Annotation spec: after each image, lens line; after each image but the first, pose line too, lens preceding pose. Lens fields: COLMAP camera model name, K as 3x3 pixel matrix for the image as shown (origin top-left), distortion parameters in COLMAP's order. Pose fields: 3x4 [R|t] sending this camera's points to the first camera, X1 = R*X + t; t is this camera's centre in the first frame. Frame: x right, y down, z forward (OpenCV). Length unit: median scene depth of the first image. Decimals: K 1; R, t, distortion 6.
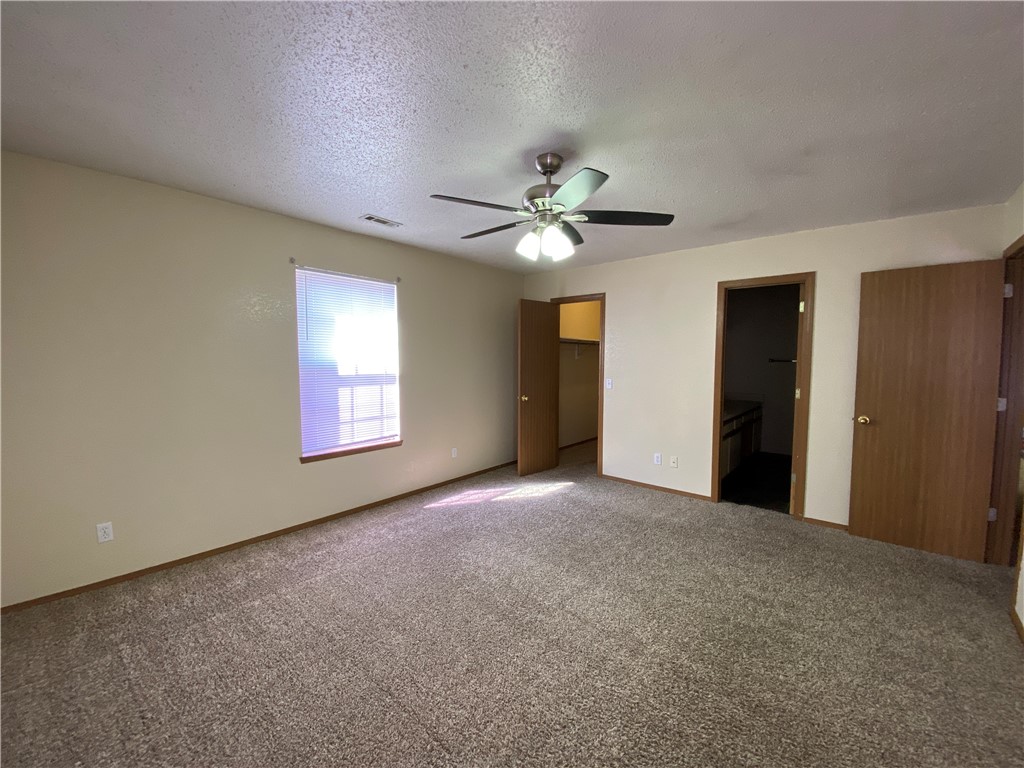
lens RADIAL K [[416.7, 0, 510.6], [0, 416.7, 386.9], [0, 0, 1]] dist [0.000739, -0.000836]
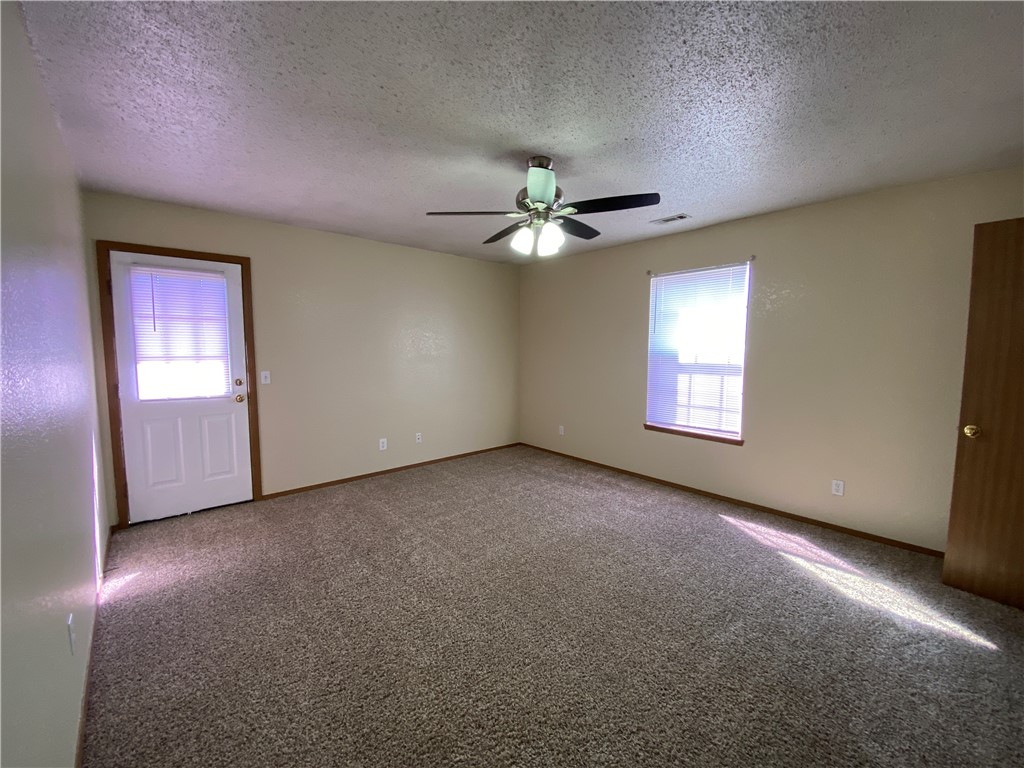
lens RADIAL K [[416.7, 0, 500.9], [0, 416.7, 385.3], [0, 0, 1]] dist [0.000739, -0.000836]
pose [[-0.172082, 0.087871, -0.981156, 0.717332], [-0.072592, 0.992174, 0.101590, -0.042897], [0.982404, 0.088705, -0.164357, 0.655242]]
